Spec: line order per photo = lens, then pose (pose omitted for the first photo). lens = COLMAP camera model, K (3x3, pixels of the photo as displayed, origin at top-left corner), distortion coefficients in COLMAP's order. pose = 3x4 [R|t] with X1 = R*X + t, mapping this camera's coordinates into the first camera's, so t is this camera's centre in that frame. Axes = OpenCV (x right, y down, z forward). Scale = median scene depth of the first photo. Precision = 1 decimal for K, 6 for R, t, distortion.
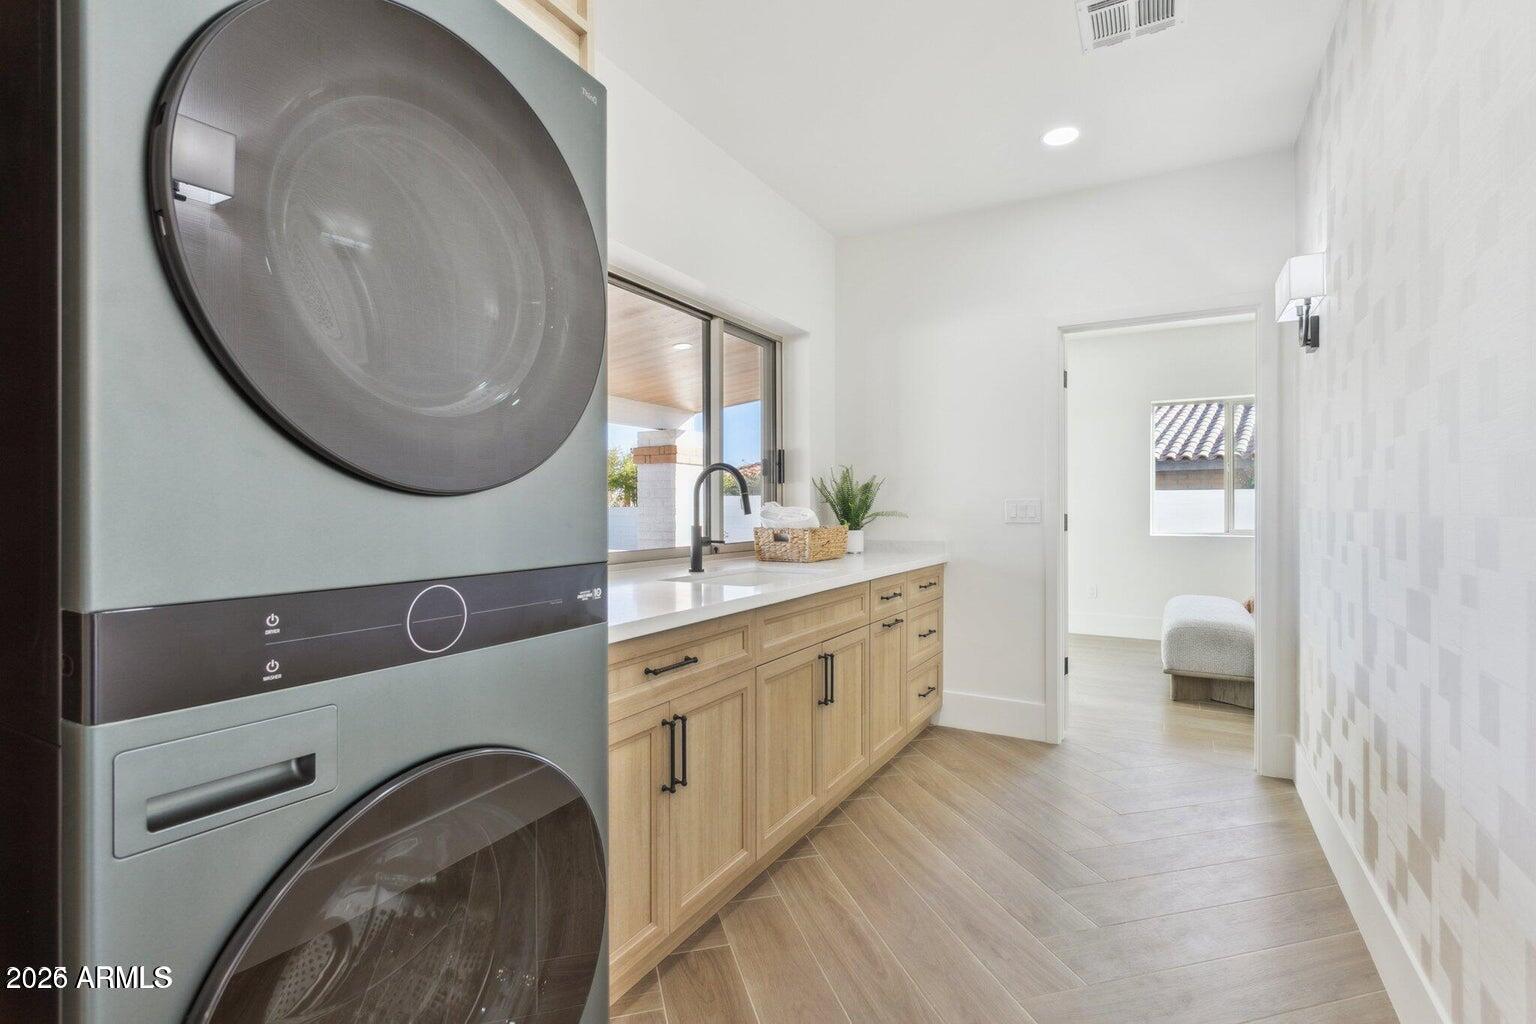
lens RADIAL K [[720.1, 0, 768.0], [0, 720.1, 512.0], [0, 0, 1]] dist [0.001468, -0.000387]
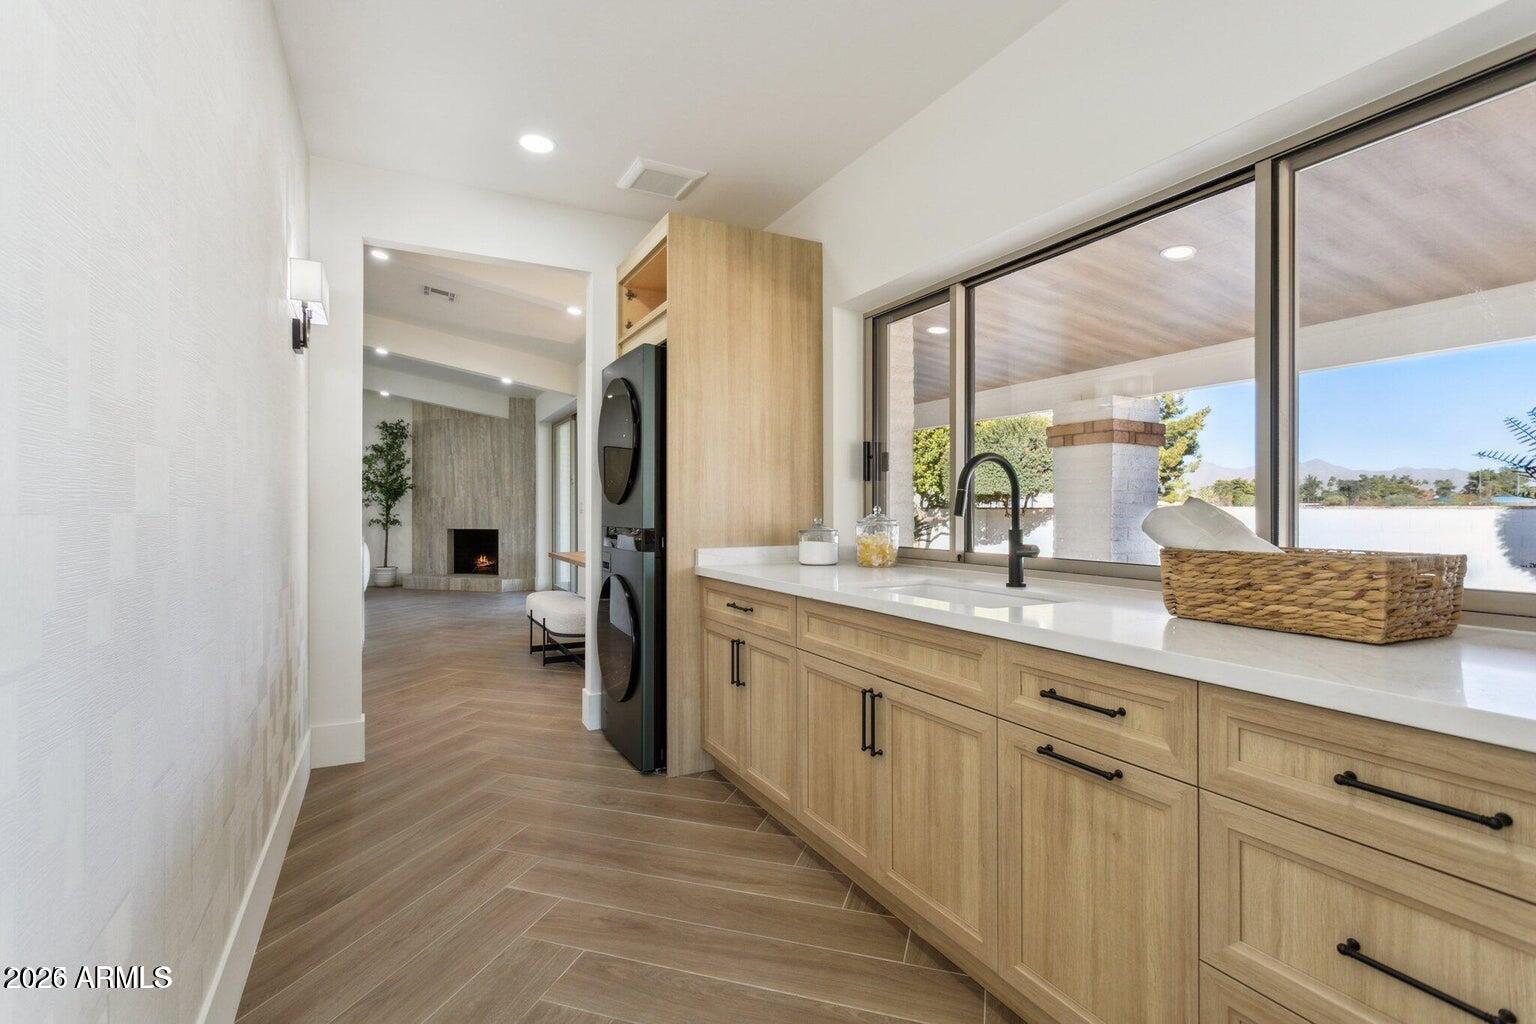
lens RADIAL K [[720.1, 0, 768.0], [0, 720.1, 512.0], [0, 0, 1]] dist [0.001468, -0.000387]
pose [[-0.549847, 0.005181, -0.835249, 0.821010], [0.001072, 0.999984, 0.005498, -0.005412], [0.835265, 0.002128, -0.549844, 1.363840]]
